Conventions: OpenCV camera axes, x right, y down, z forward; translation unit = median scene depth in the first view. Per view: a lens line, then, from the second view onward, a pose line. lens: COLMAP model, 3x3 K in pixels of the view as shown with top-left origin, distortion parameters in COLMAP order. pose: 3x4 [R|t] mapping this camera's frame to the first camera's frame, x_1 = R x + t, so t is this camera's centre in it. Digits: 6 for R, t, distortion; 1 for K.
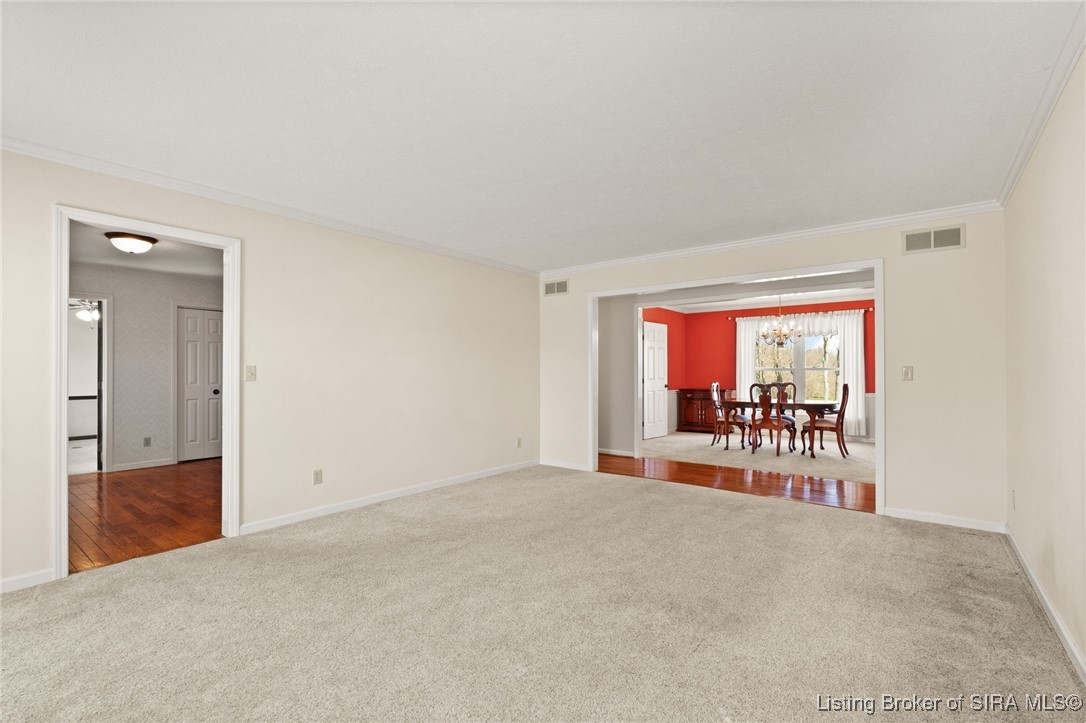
lens RADIAL K [[475.9, 0, 542.6], [0, 475.9, 366.2], [0, 0, 1]] dist [-0.002077, -0.000190]
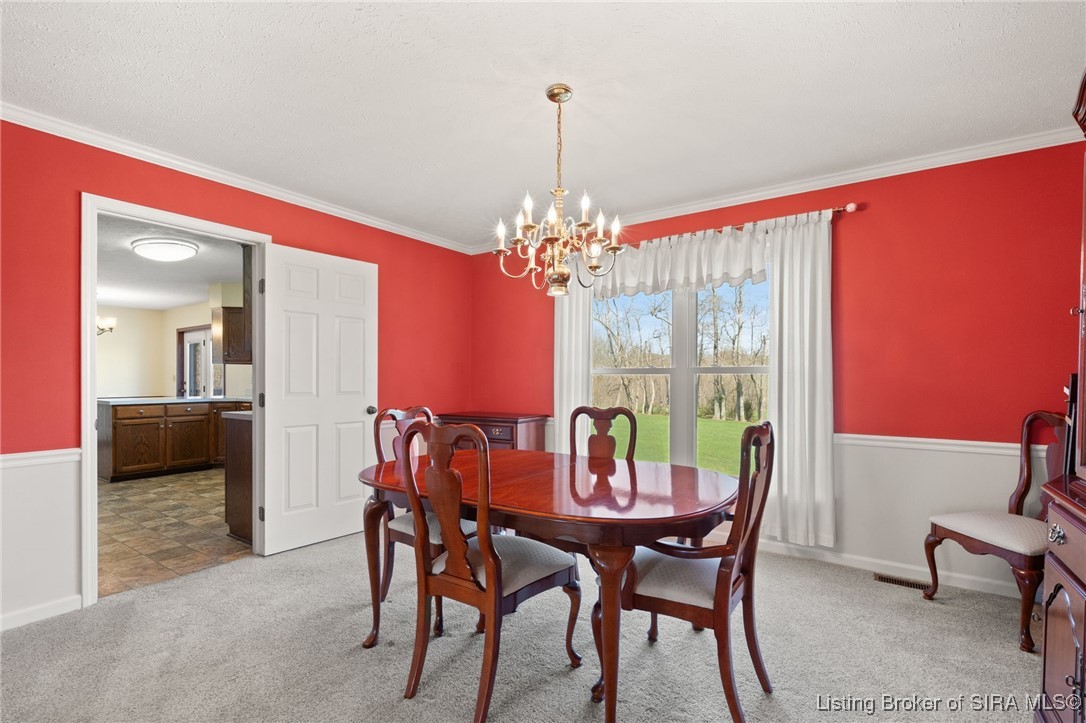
lens RADIAL K [[475.9, 0, 563.0], [0, 475.9, 380.3], [0, 0, 1]] dist [-0.002077, -0.000190]
pose [[0.996364, 0.008263, 0.084800, 0.424451], [-0.008378, 0.999964, 0.001004, 0.013620], [-0.084788, -0.001711, 0.996398, 0.630147]]
